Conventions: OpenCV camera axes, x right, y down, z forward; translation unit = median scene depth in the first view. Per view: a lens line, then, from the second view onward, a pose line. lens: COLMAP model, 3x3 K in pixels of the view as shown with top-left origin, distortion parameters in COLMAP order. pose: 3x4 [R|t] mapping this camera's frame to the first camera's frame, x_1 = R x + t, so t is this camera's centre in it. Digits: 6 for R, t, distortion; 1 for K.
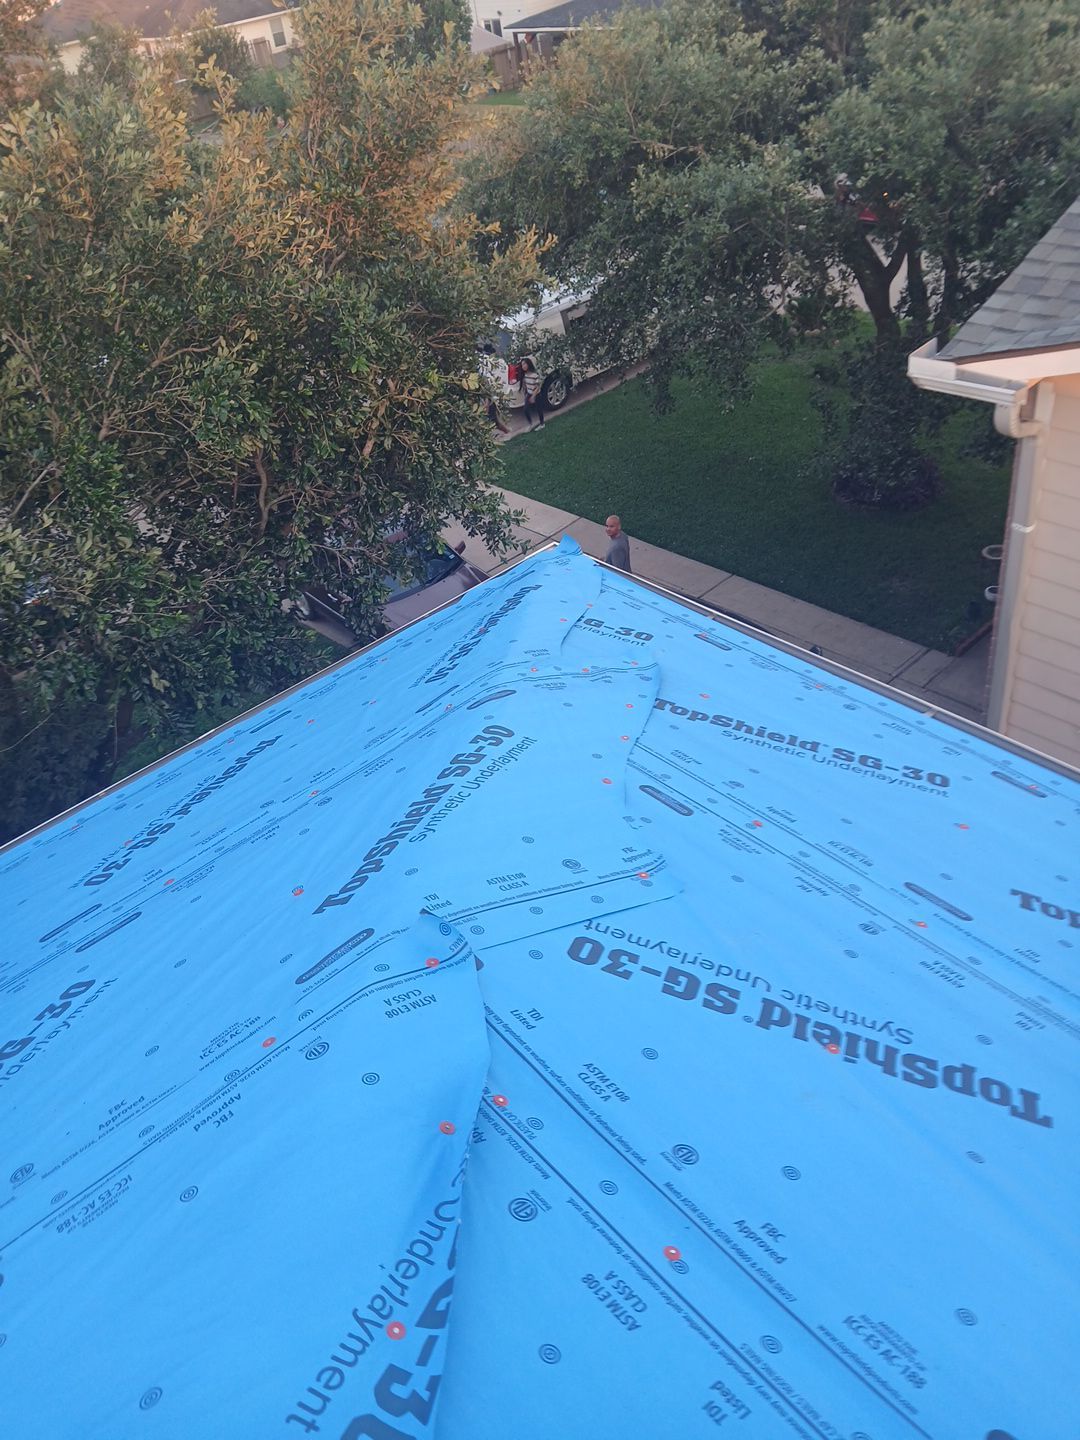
lens RADIAL K [[1103.1, 0, 538.9], [0, 1103.1, 721.6], [0, 0, 1]] dist [-0.003650, -0.050216]
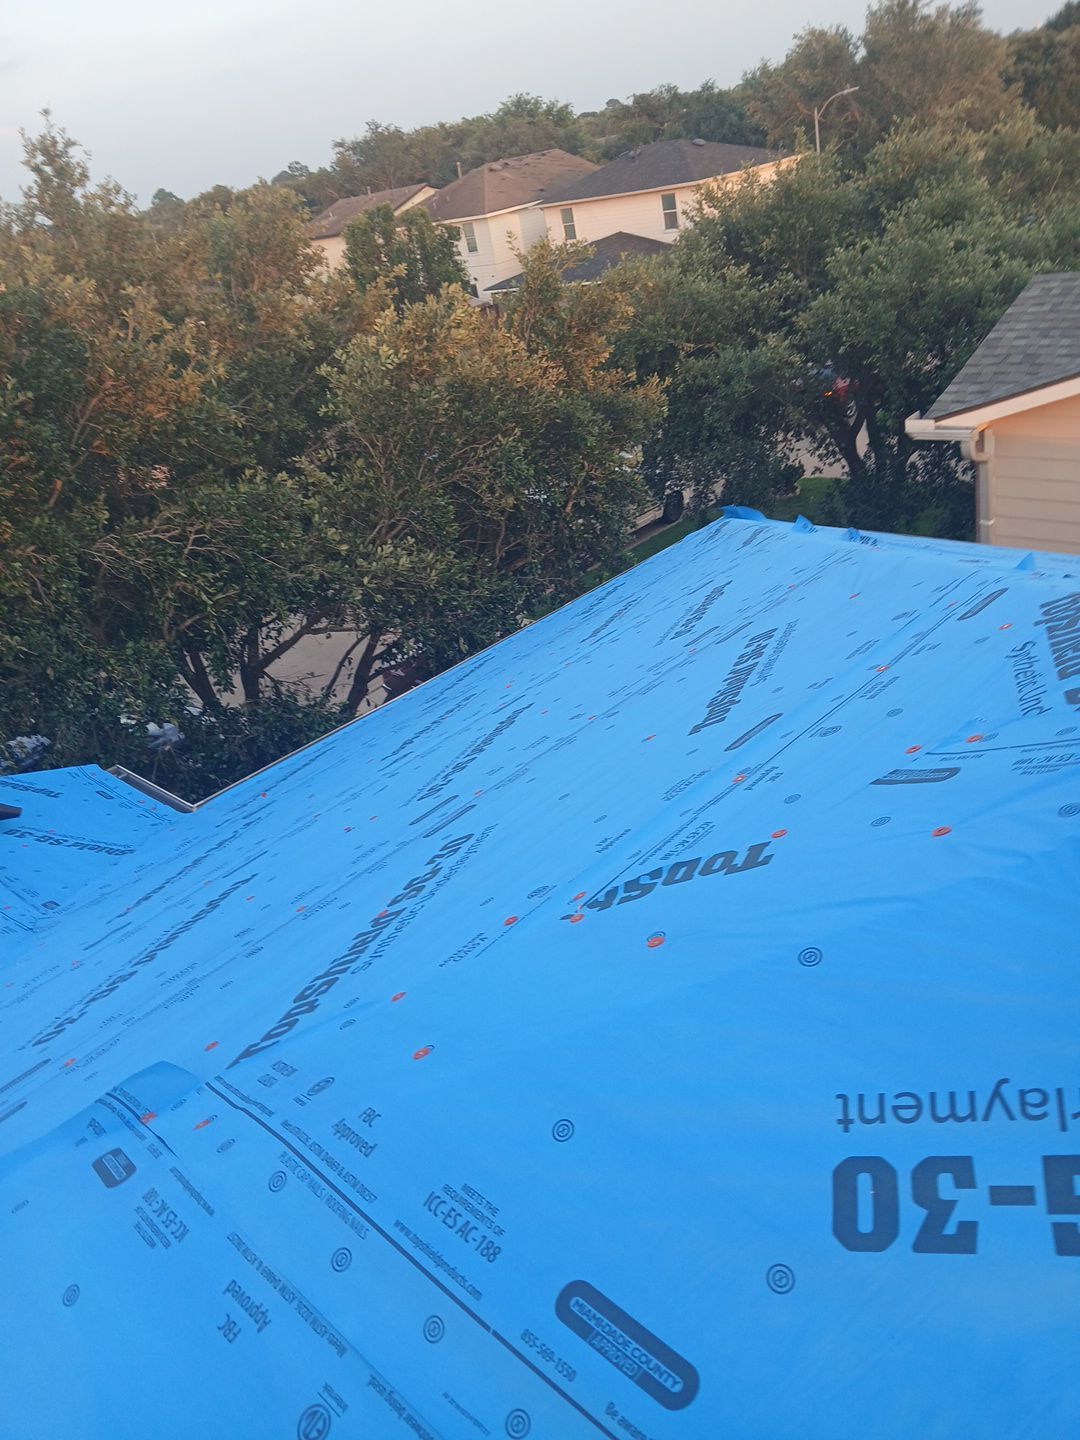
lens RADIAL K [[1103.1, 0, 530.5], [0, 1103.1, 730.9], [0, 0, 1]] dist [-0.003650, -0.050216]
pose [[0.997461, -0.067592, 0.022421, -0.178193], [0.070583, 0.980159, -0.185219, 0.236118], [-0.009457, 0.186331, 0.982442, -0.326276]]
